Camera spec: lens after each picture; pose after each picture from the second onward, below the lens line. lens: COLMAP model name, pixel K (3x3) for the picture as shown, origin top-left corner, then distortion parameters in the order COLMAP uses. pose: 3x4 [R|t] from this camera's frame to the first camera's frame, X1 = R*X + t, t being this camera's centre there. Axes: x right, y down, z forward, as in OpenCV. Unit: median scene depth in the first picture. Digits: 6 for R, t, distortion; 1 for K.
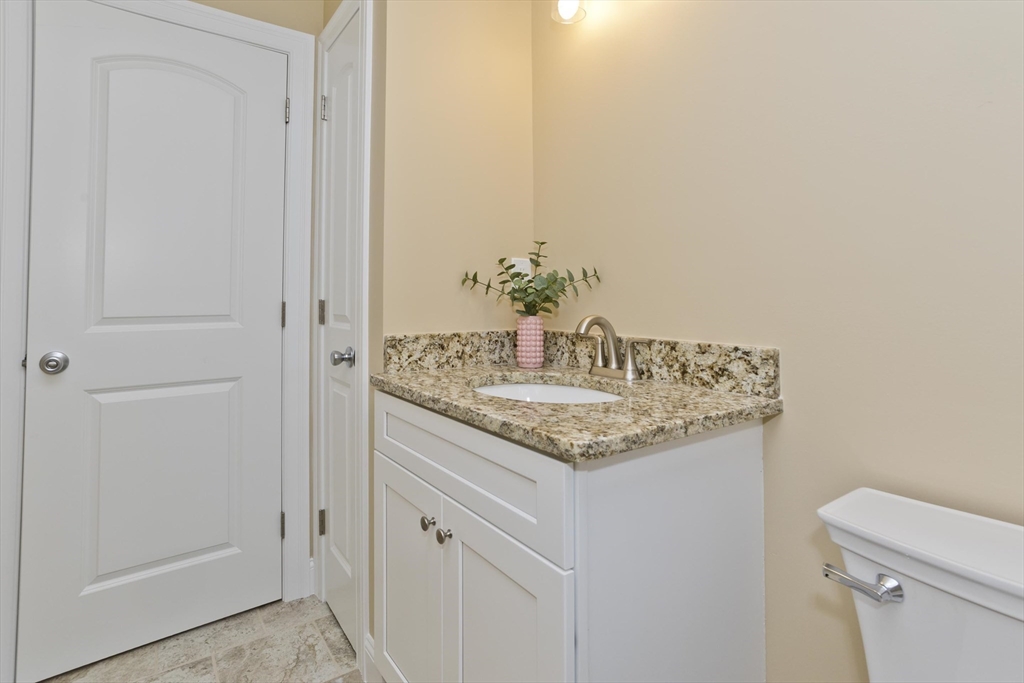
lens RADIAL K [[504.6, 0, 511.5], [0, 504.6, 283.2], [0, 0, 1]] dist [-0.020729, 0.009062]
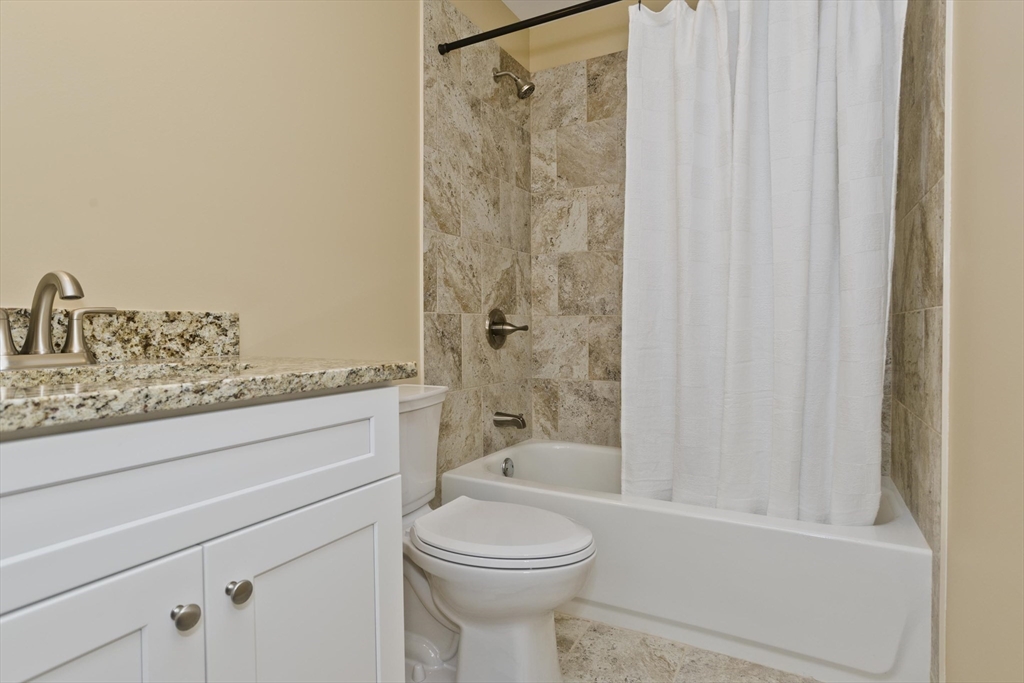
lens RADIAL K [[555.7, 0, 522.0], [0, 555.7, 332.3], [0, 0, 1]] dist [-0.015409, 0.014248]
pose [[-0.416994, -0.018211, 0.908727, -0.837432], [-0.027367, 0.999598, 0.007474, 0.136158], [-0.908497, -0.021752, -0.417325, 0.852525]]
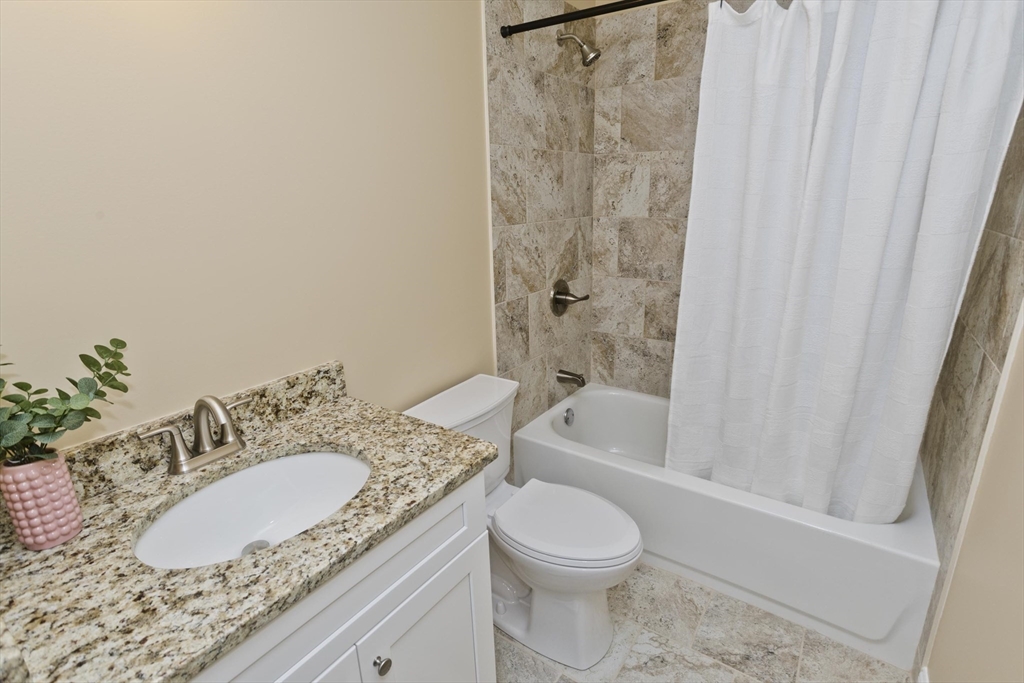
lens RADIAL K [[504.6, 0, 518.0], [0, 504.6, 339.8], [0, 0, 1]] dist [-0.020729, 0.009062]
pose [[-0.306534, -0.275303, 0.911178, -0.782995], [-0.008174, 0.957987, 0.286696, -0.293784], [-0.951824, 0.080434, -0.295906, 0.859193]]
